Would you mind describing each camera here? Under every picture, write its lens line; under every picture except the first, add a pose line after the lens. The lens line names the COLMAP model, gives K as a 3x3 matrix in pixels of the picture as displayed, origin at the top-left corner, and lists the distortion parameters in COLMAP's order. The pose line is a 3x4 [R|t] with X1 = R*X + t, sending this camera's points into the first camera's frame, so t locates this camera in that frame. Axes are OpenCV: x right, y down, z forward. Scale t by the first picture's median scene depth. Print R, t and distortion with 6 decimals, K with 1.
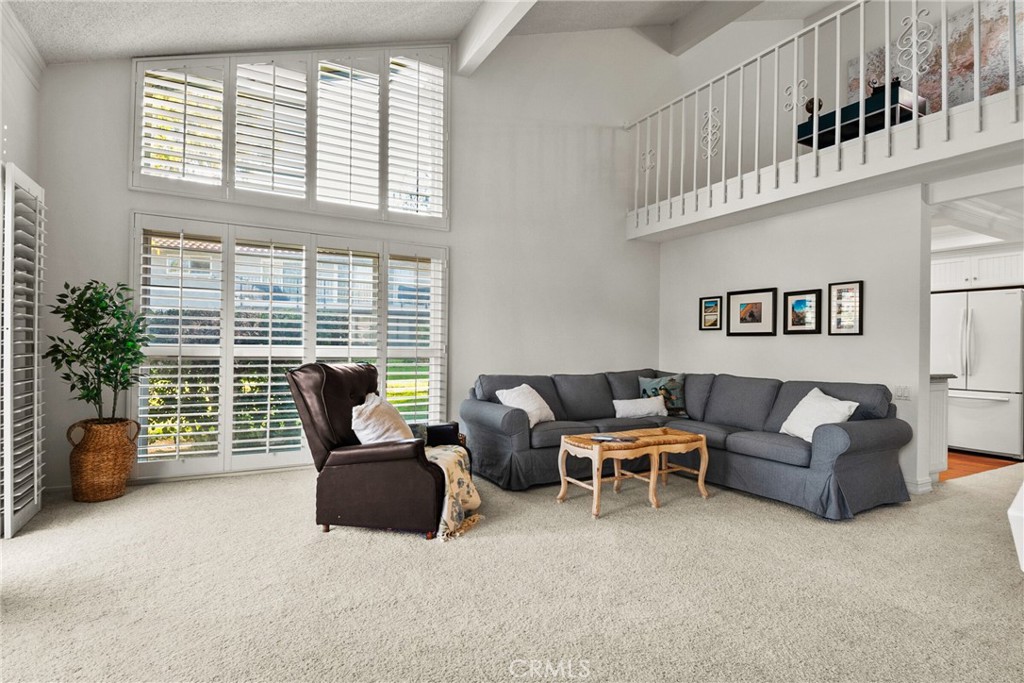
lens RADIAL K [[535.5, 0, 523.6], [0, 535.5, 340.3], [0, 0, 1]] dist [0.059729, -0.046415]
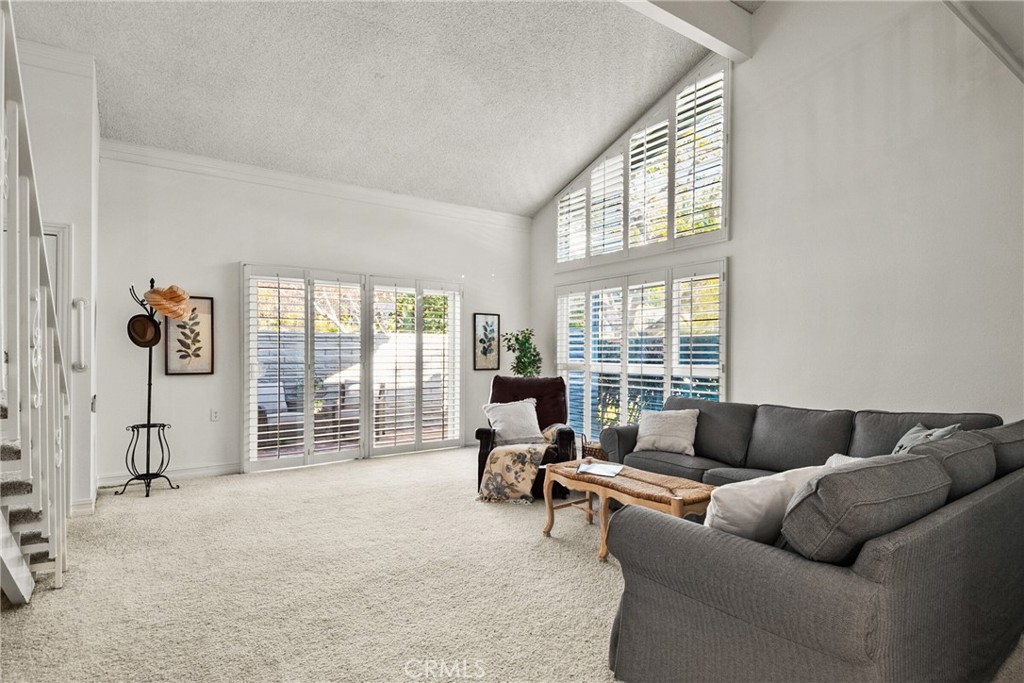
lens RADIAL K [[535.5, 0, 523.6], [0, 535.5, 340.3], [0, 0, 1]] dist [0.059729, -0.046415]
pose [[0.112085, -0.047068, -0.992583, 0.823301], [0.002561, 0.998888, -0.047077, 0.010942], [0.993695, 0.002735, 0.112080, 0.607479]]
